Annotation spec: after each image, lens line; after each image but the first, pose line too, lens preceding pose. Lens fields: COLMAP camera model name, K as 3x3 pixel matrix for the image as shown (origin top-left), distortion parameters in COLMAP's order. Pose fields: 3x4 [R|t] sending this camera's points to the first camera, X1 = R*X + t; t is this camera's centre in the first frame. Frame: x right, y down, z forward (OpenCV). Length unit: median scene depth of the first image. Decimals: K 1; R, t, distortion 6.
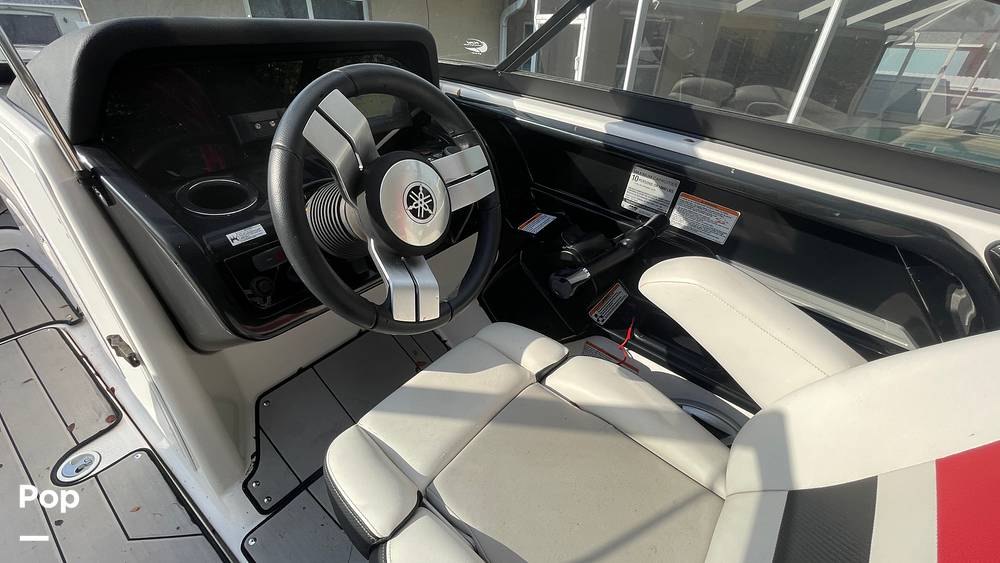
lens RADIAL K [[401.7, 0, 494.1], [0, 401.7, 286.3], [0, 0, 1]] dist [-0.007695, 0.001065]
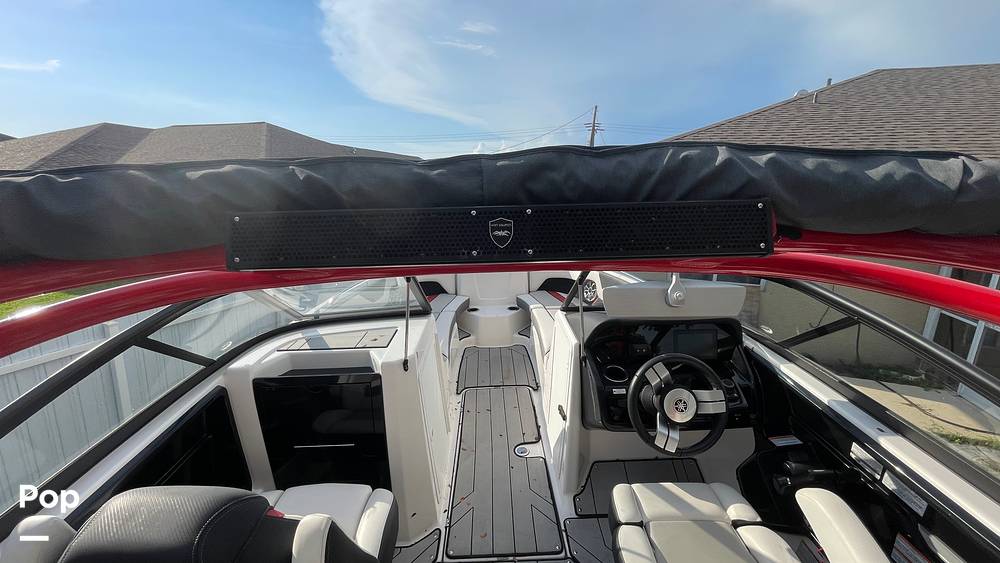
lens RADIAL K [[401.7, 0, 495.0], [0, 401.7, 284.0], [0, 0, 1]] dist [-0.007695, 0.001065]
pose [[0.617716, 0.154280, -0.771119, 0.689176], [-0.405629, 0.902567, -0.144356, -0.040129], [0.673715, 0.401959, 0.620110, -1.258456]]
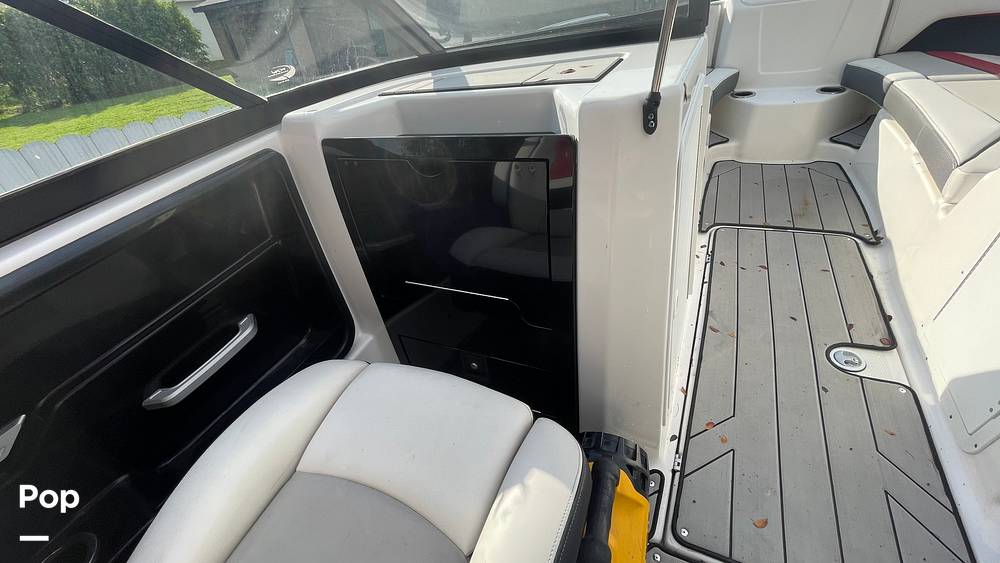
lens RADIAL K [[401.7, 0, 492.2], [0, 401.7, 282.9], [0, 0, 1]] dist [-0.007695, 0.001065]
pose [[0.189005, 0.514409, -0.836457, -0.509112], [-0.425596, 0.810561, 0.402316, 0.318925], [0.884955, 0.279954, 0.372130, -0.495632]]
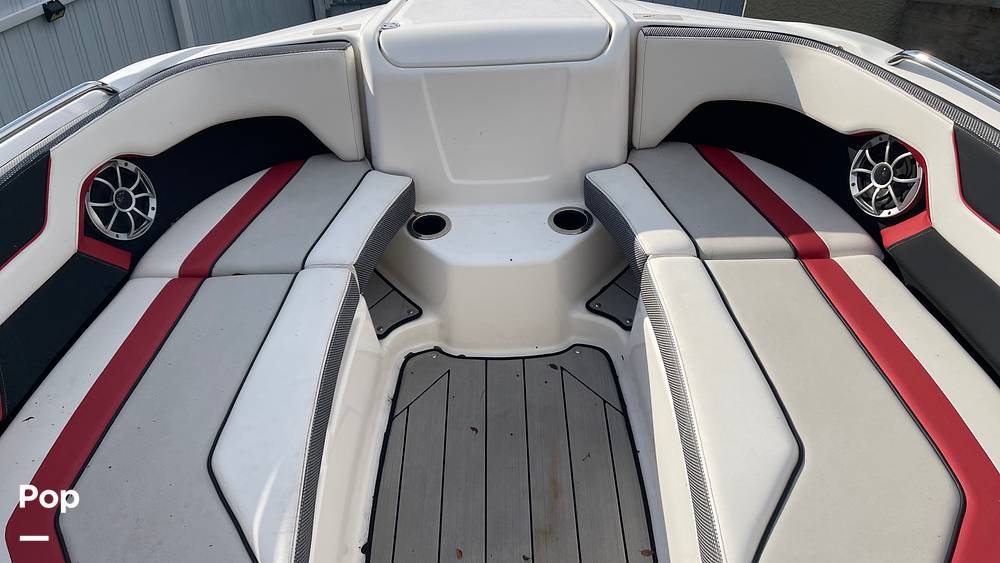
lens RADIAL K [[748.1, 0, 493.6], [0, 748.1, 275.8], [0, 0, 1]] dist [0.014860, -0.012457]
pose [[0.598650, 0.441950, -0.668056, -1.224331], [-0.397133, 0.888054, 0.231615, -0.860026], [0.695632, 0.126651, 0.707147, 0.054045]]
